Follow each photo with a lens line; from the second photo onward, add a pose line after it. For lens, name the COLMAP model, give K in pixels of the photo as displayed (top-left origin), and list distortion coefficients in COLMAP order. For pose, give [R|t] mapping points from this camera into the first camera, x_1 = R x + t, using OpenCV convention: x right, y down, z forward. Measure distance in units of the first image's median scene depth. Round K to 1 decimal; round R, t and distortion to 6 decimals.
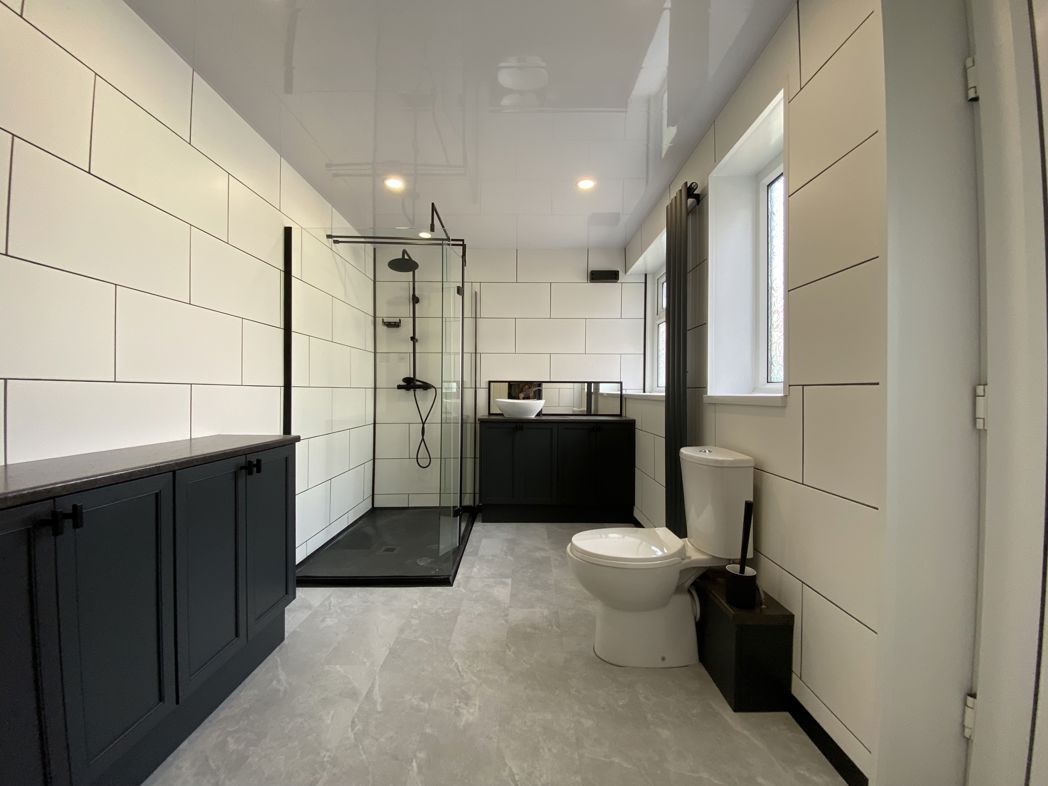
lens RADIAL K [[424.4, 0, 520.0], [0, 424.4, 394.8], [0, 0, 1]] dist [0.038624, -0.031146]
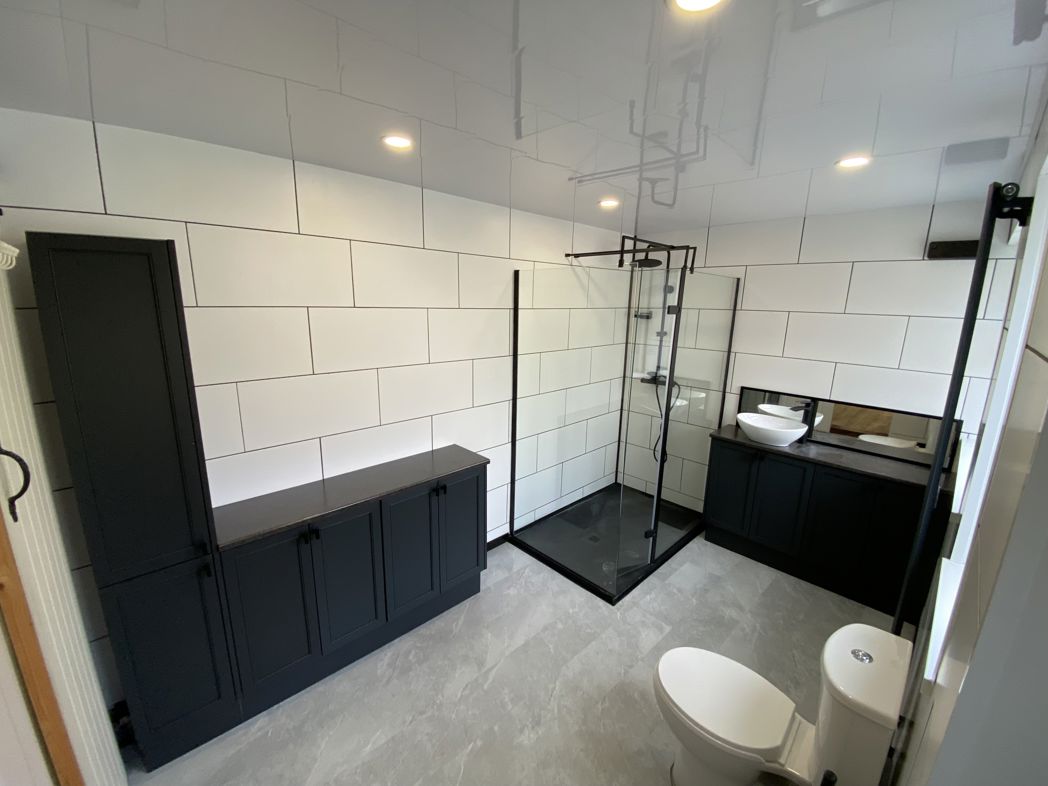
lens RADIAL K [[424.4, 0, 520.0], [0, 424.4, 394.8], [0, 0, 1]] dist [0.038624, -0.031146]
pose [[0.693852, 0.164310, -0.701121, 0.377277], [-0.015840, 0.976868, 0.213257, -0.327994], [0.719943, -0.136863, 0.680405, 0.169540]]
